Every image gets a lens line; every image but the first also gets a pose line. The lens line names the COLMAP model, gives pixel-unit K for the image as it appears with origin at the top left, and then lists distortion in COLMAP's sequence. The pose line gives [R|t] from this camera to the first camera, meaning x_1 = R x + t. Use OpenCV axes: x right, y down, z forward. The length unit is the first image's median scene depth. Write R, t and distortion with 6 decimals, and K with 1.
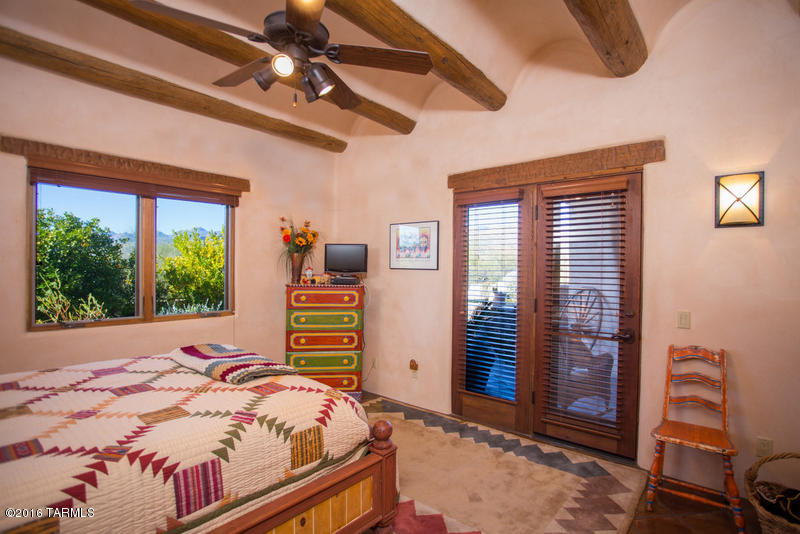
lens RADIAL K [[415.2, 0, 399.7], [0, 415.2, 267.8], [0, 0, 1]] dist [-0.006832, -0.000734]
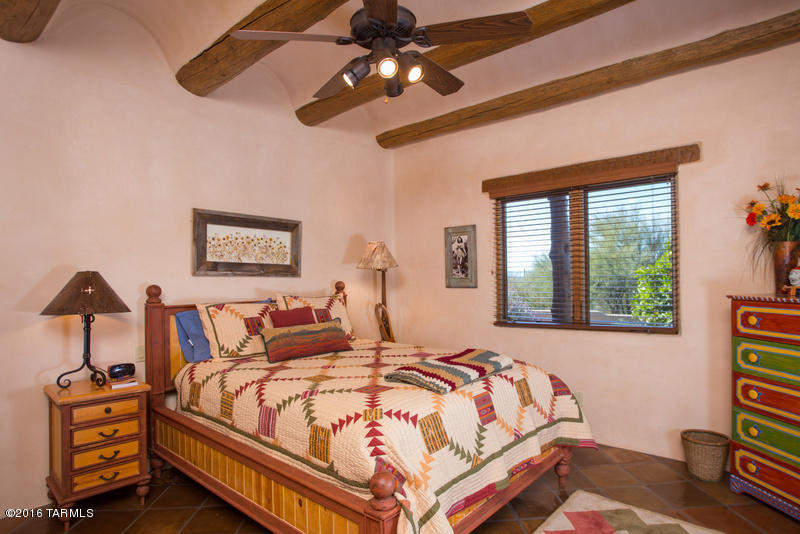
lens RADIAL K [[437.4, 0, 398.6], [0, 437.4, 269.5], [0, 0, 1]] dist [-0.000448, -0.000019]
pose [[-0.011559, -0.014858, -0.999823, 0.603597], [0.018669, 0.999712, -0.015072, 0.004075], [0.999759, -0.018840, -0.011279, 0.816927]]
